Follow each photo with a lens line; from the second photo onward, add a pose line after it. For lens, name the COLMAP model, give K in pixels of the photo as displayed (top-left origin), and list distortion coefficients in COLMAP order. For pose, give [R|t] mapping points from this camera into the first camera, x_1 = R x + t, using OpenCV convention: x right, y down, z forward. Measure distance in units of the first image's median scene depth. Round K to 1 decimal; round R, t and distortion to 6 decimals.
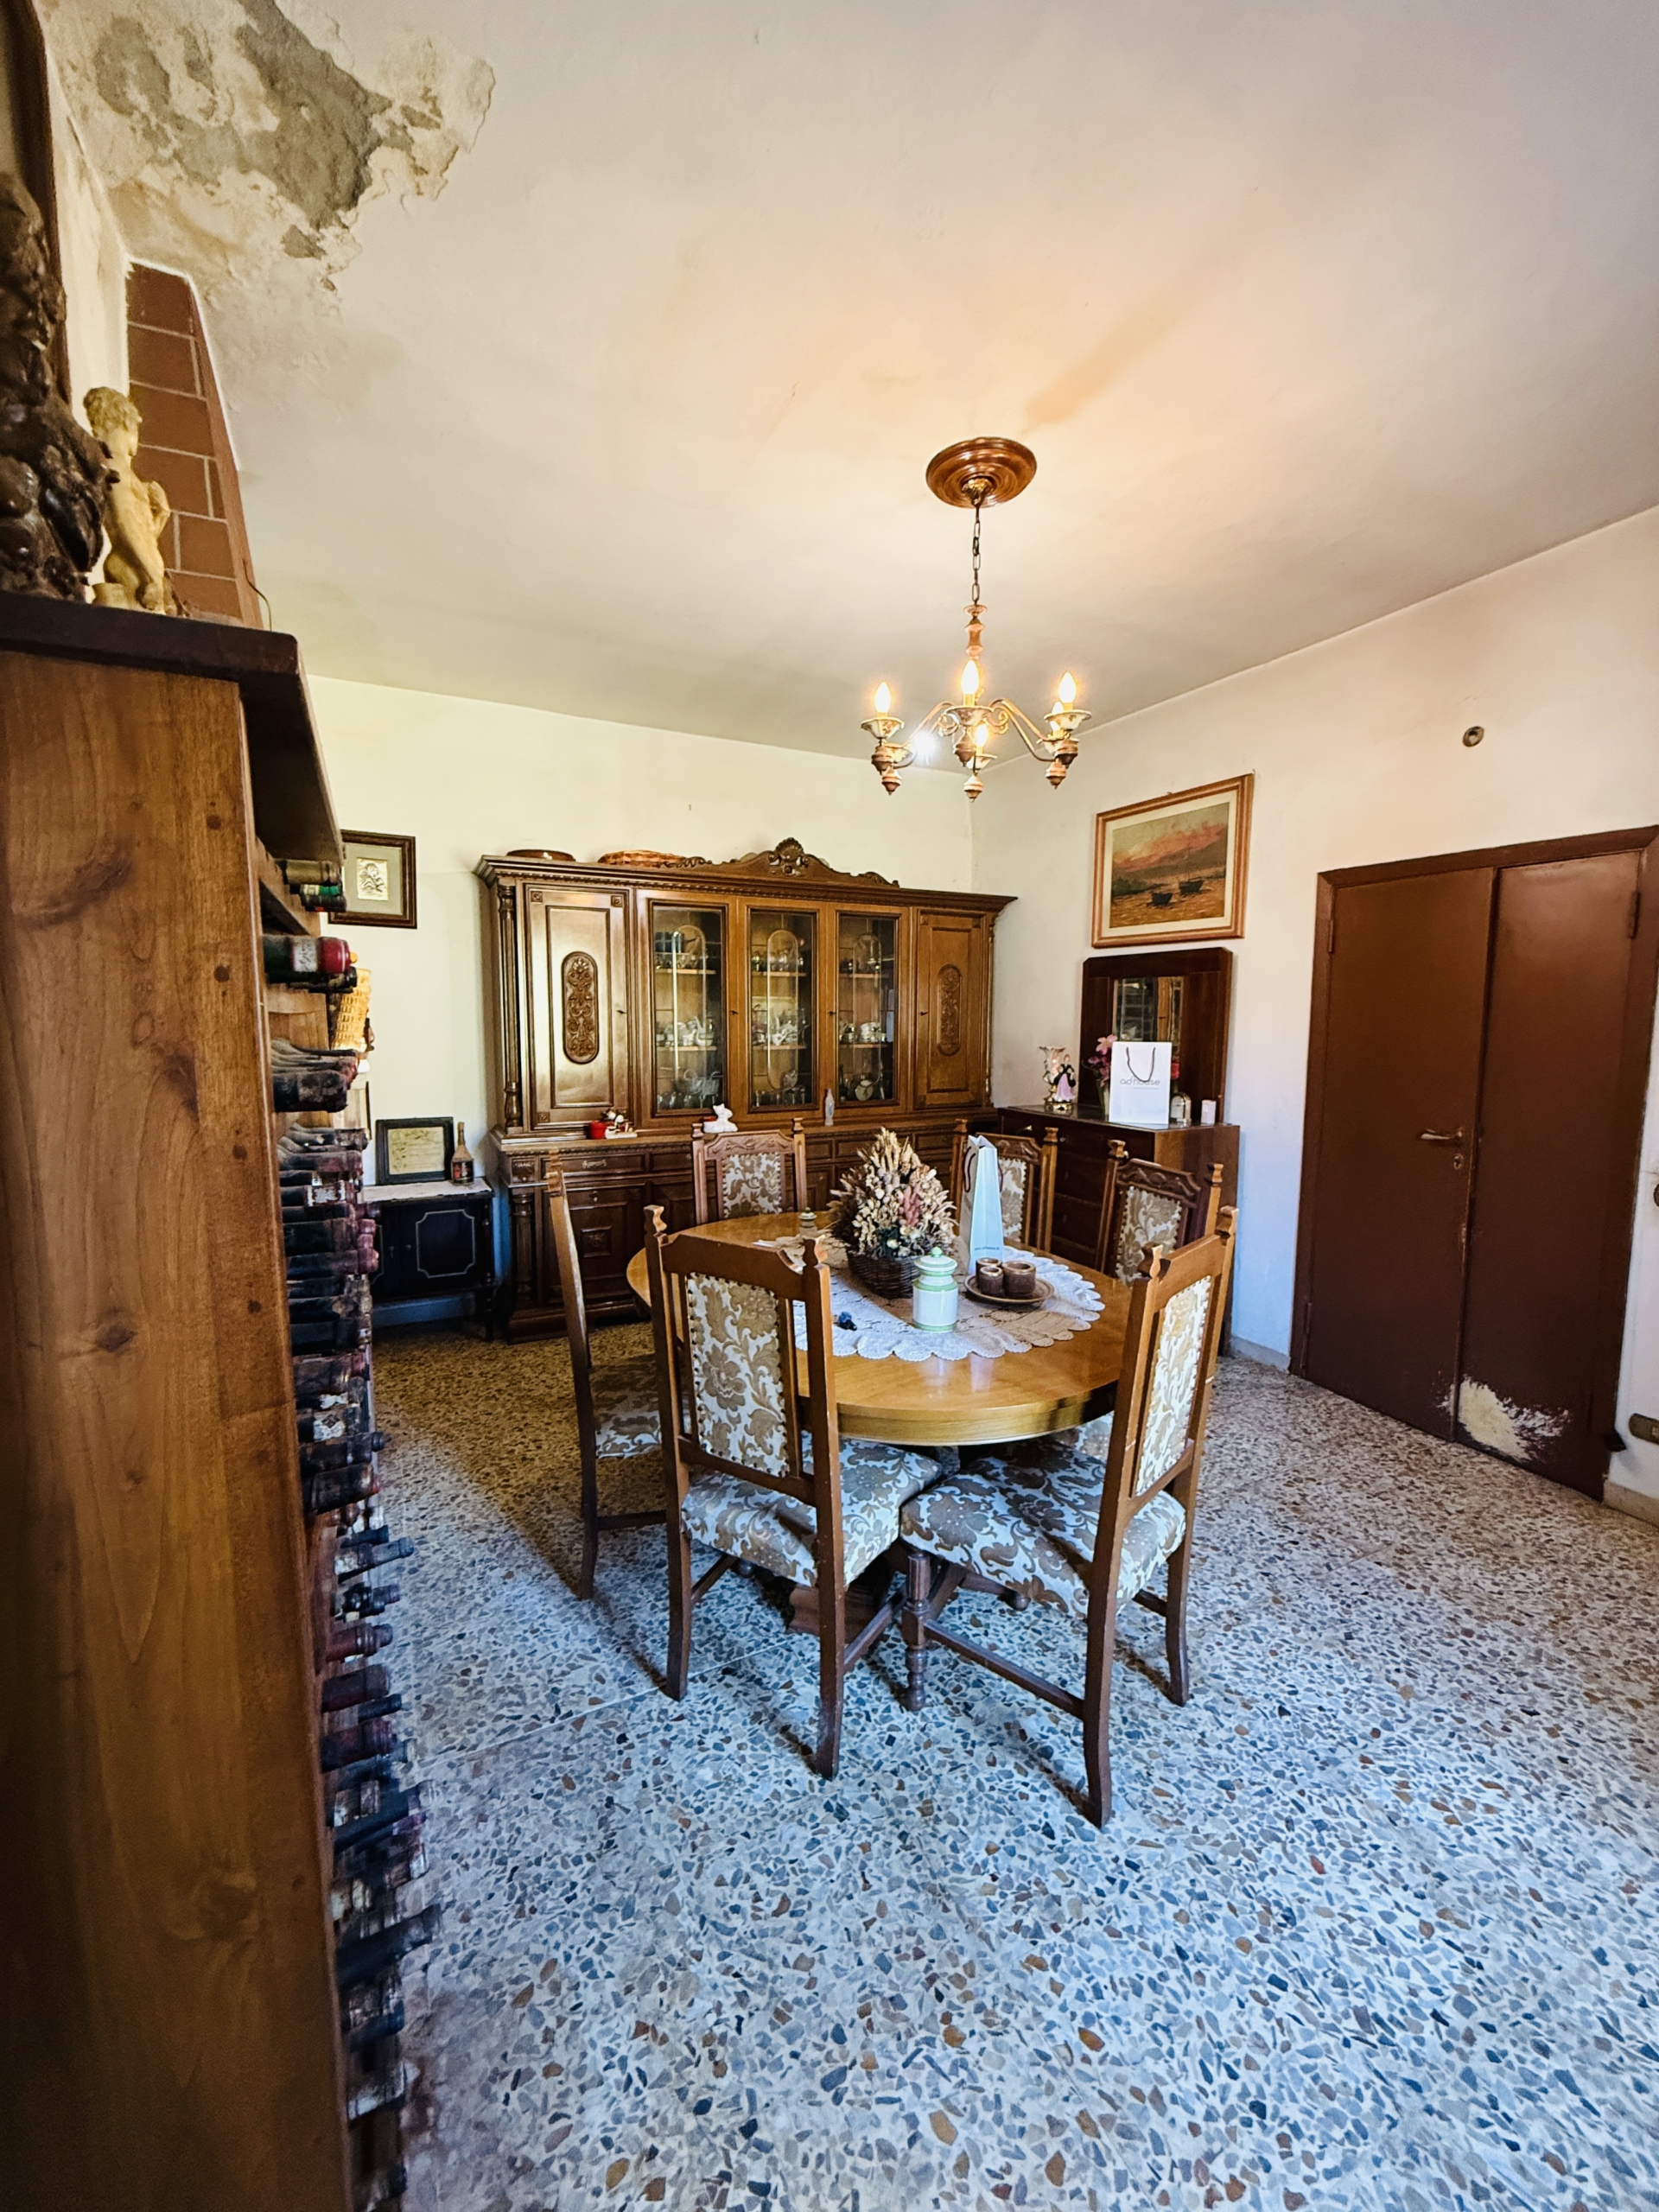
lens RADIAL K [[875.9, 0, 831.2], [0, 875.9, 1101.2], [0, 0, 1]] dist [0.000038, -0.000131]
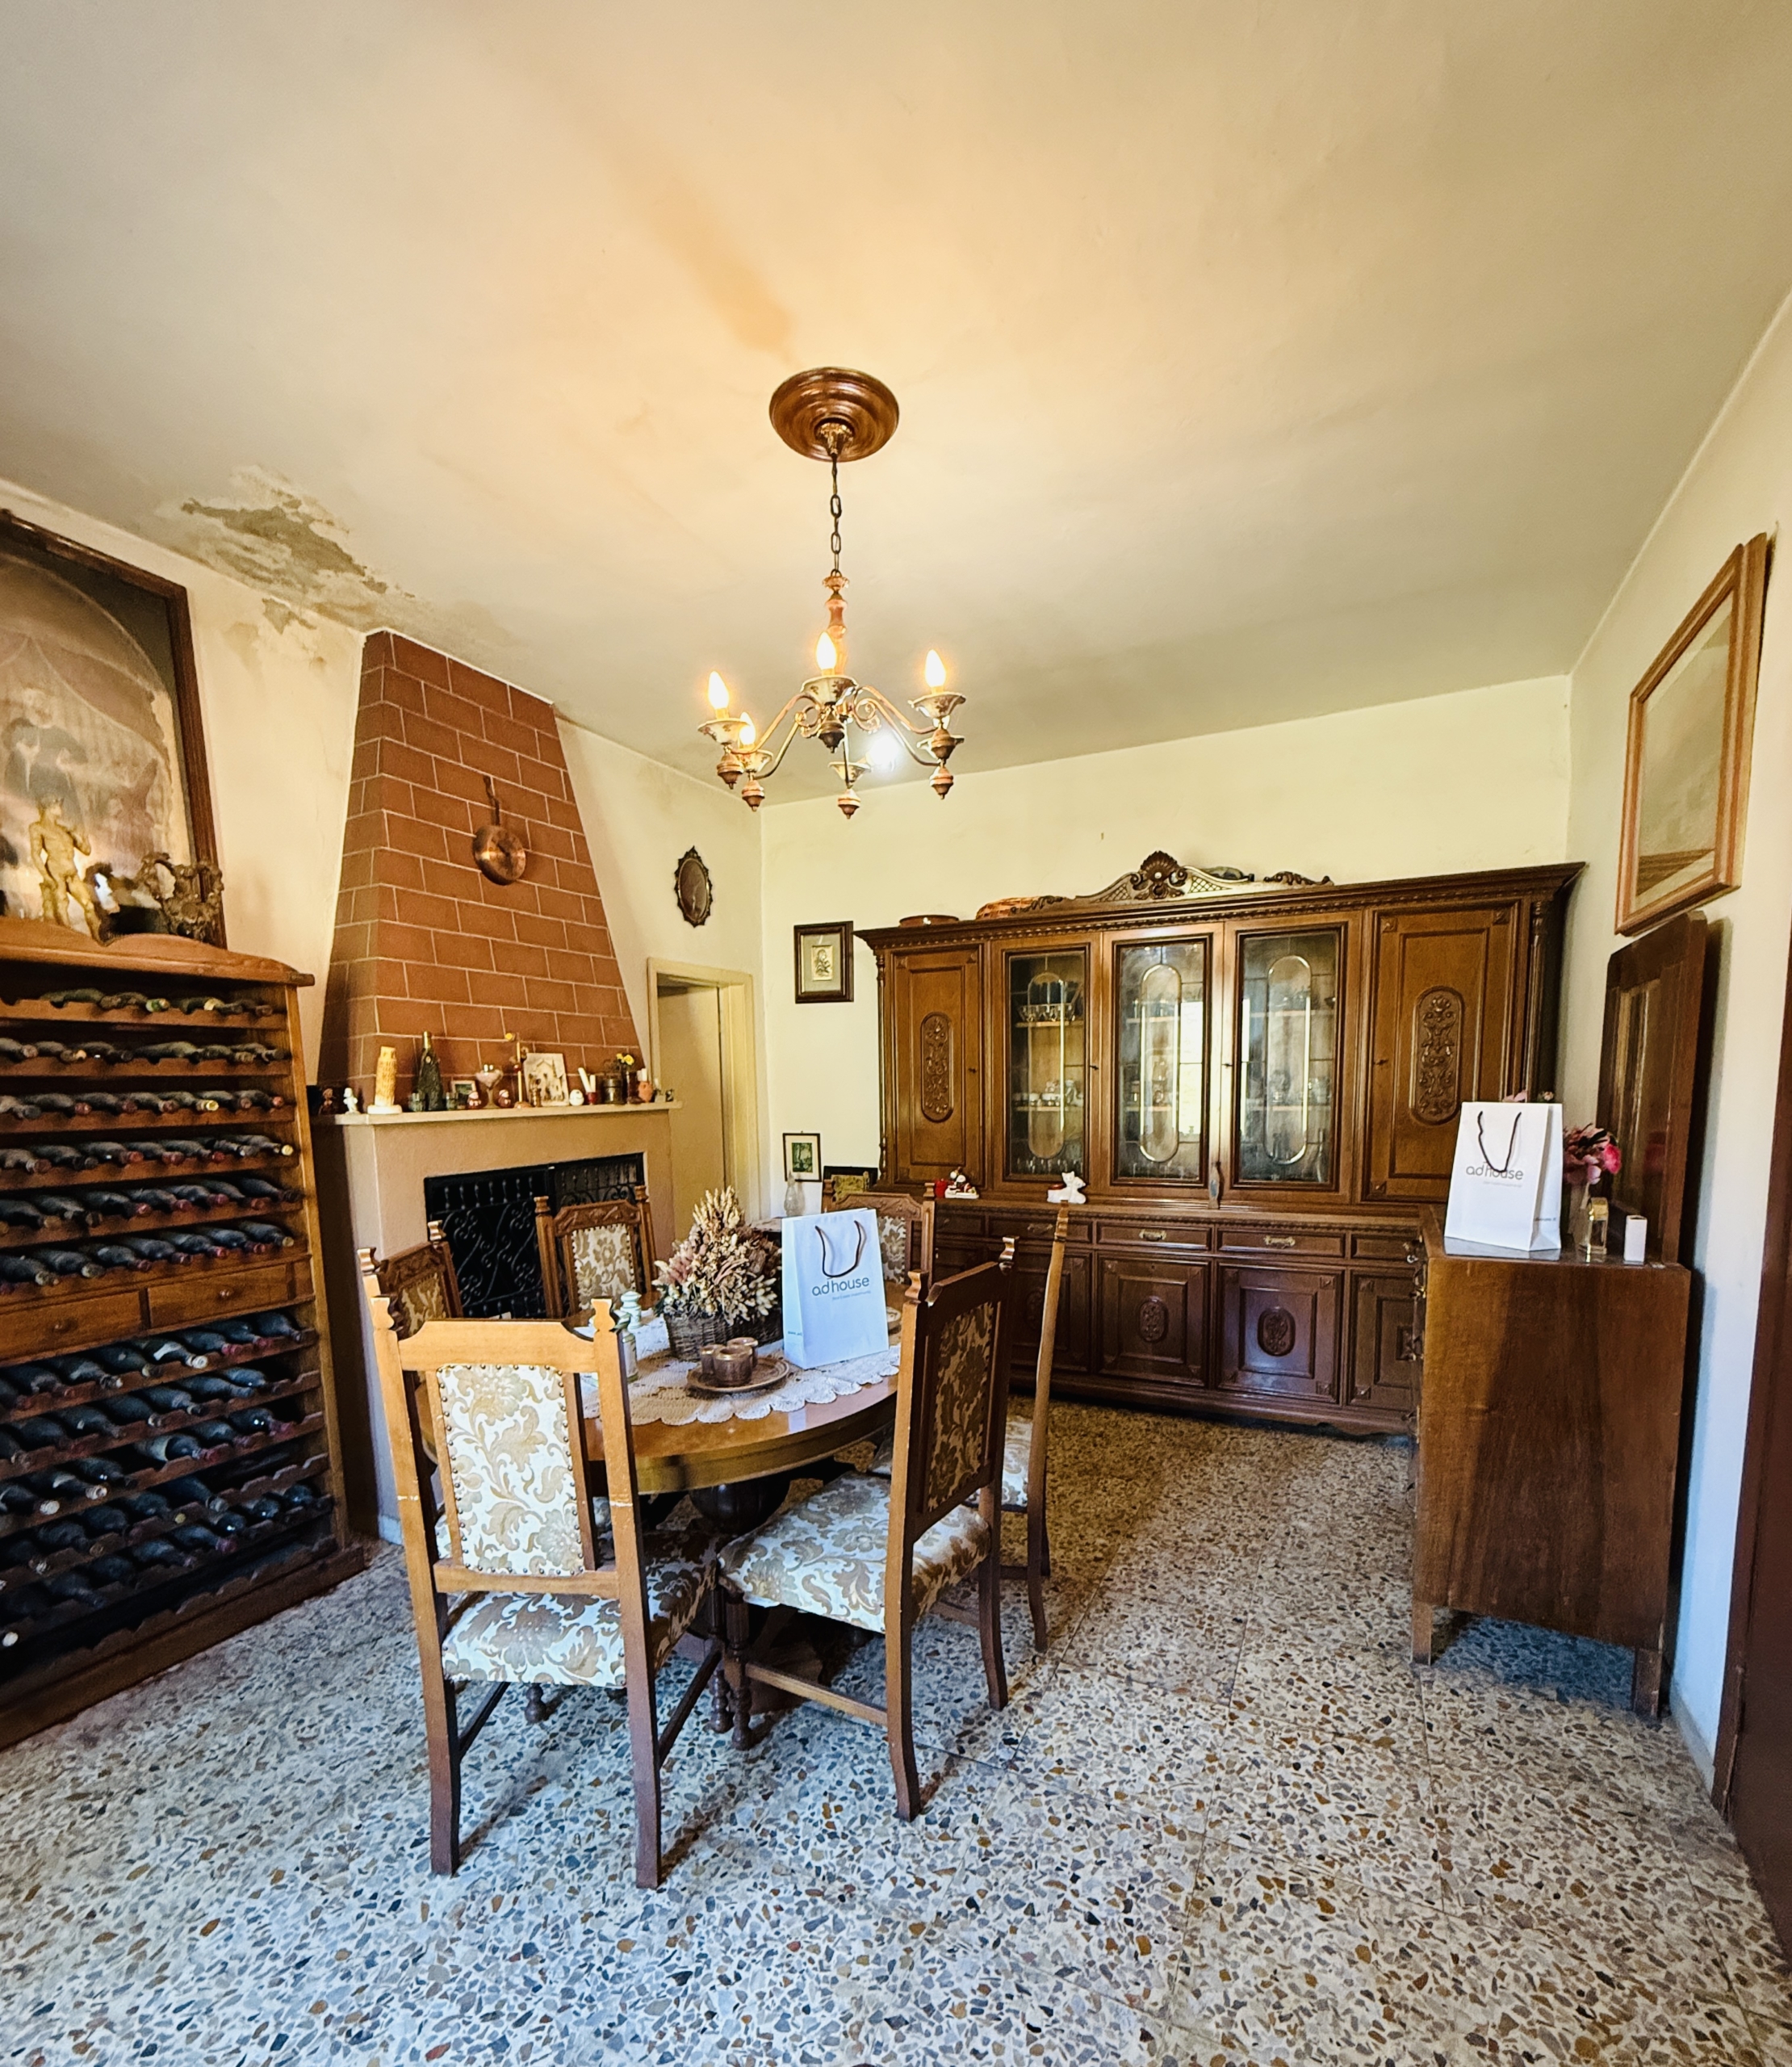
lens RADIAL K [[946.3, 0, 892.2], [0, 946.3, 1190.3], [0, 0, 1]] dist [-0.001570, -0.000117]
pose [[0.608461, 0.078805, -0.789661, 0.968339], [-0.062247, 0.996731, 0.051506, -0.029265], [0.791138, 0.017815, 0.611378, 0.500575]]
